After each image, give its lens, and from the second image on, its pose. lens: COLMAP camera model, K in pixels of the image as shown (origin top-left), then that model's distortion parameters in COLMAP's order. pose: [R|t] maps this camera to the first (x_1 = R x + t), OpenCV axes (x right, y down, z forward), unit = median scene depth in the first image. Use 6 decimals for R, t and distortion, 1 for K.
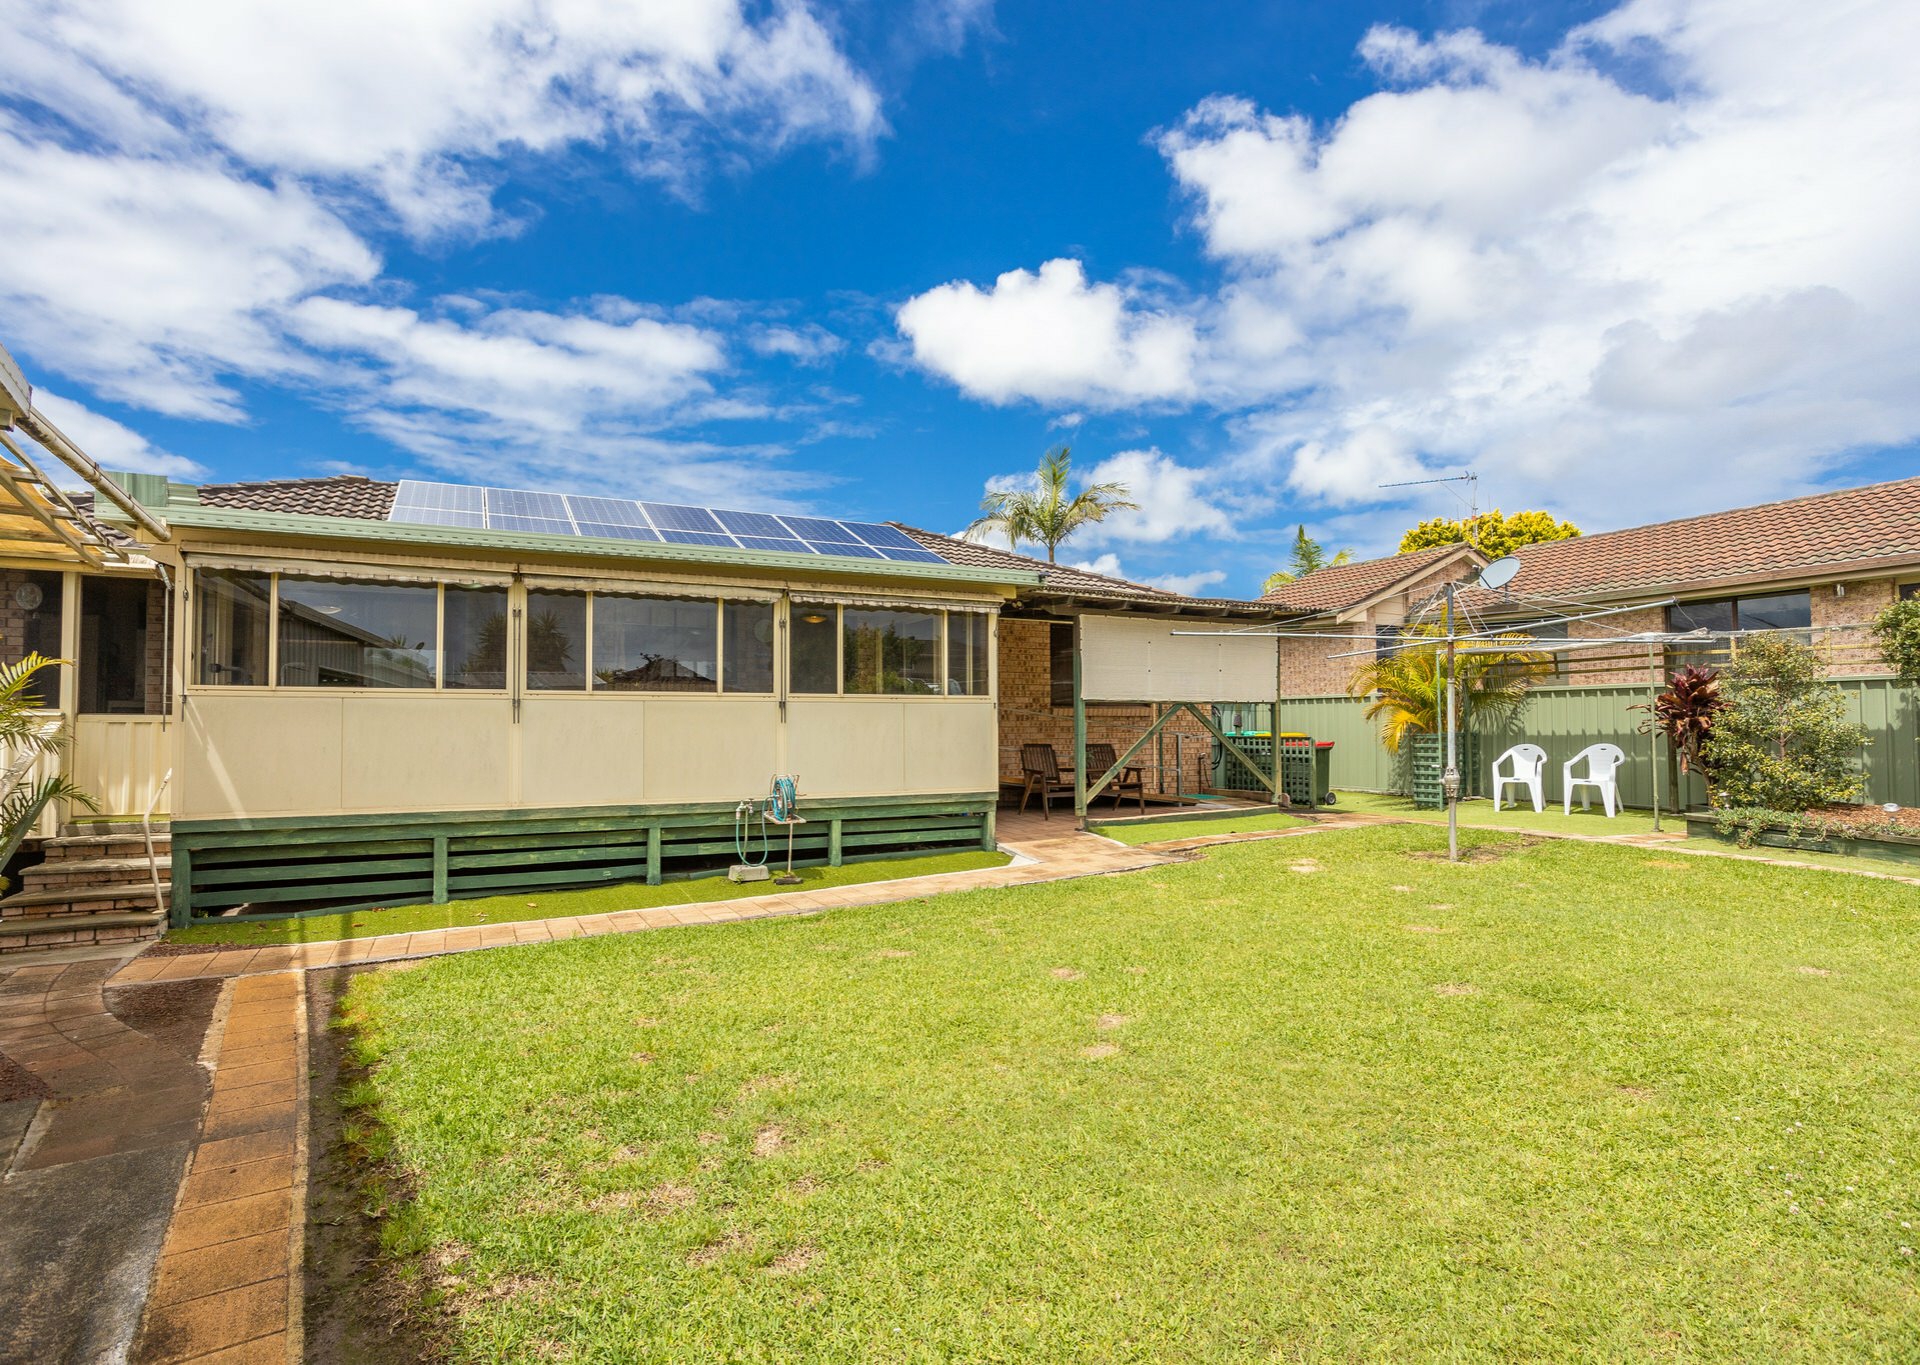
lens RADIAL K [[978.7, 0, 956.2], [0, 978.7, 694.9], [0, 0, 1]] dist [-0.001228, -0.000013]
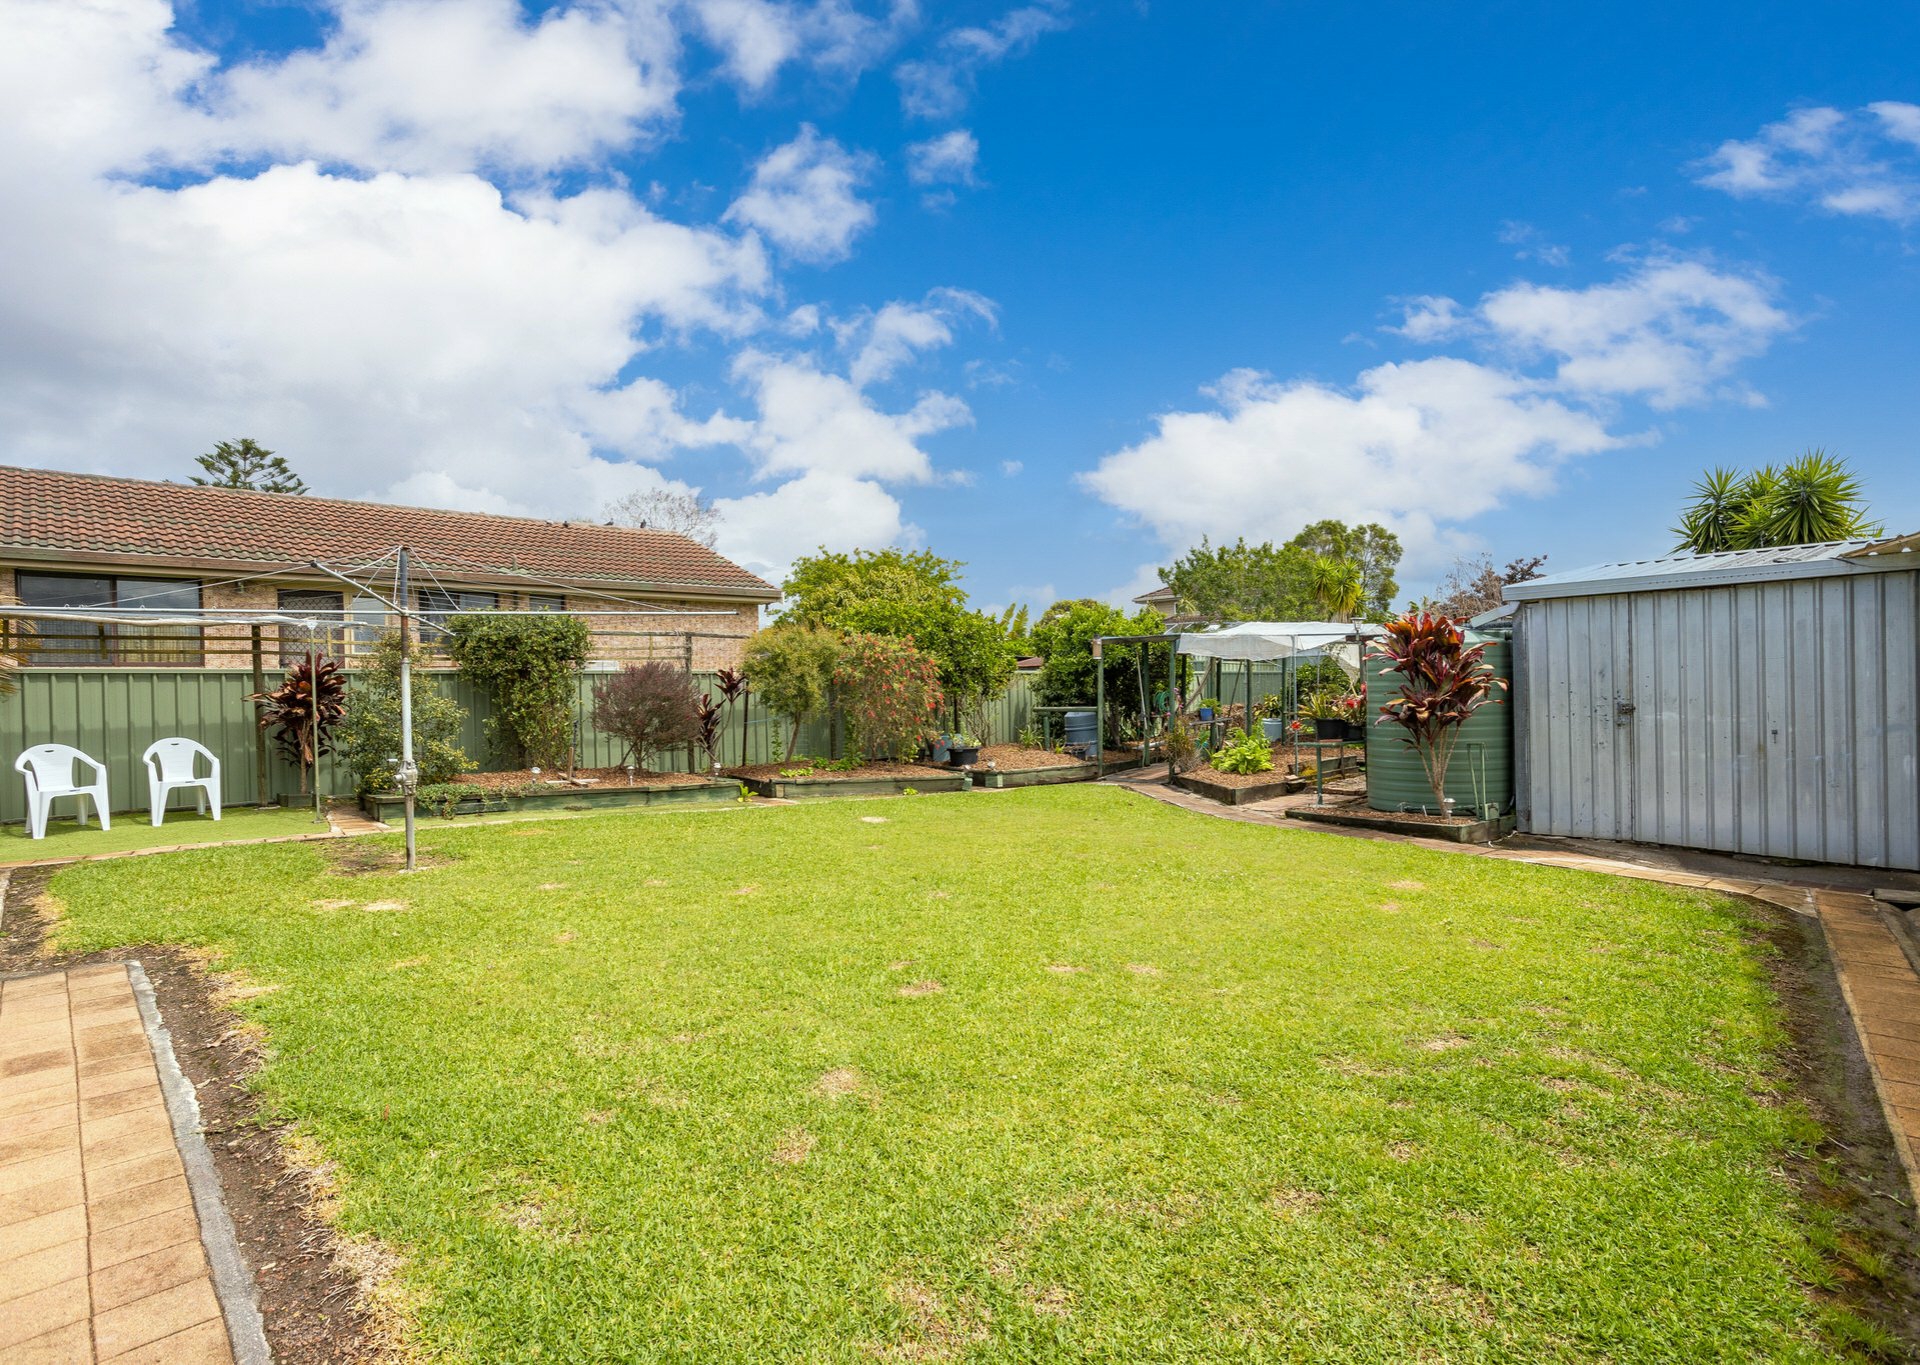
lens RADIAL K [[1005.8, 0, 914.2], [0, 1005.8, 713.0], [0, 0, 1]] dist [0.000338, 0.000132]
pose [[-0.239643, -0.005632, 0.970845, -0.334300], [-0.002830, 0.999983, 0.005102, 0.021532], [-0.970857, -0.001524, -0.239655, 0.586852]]
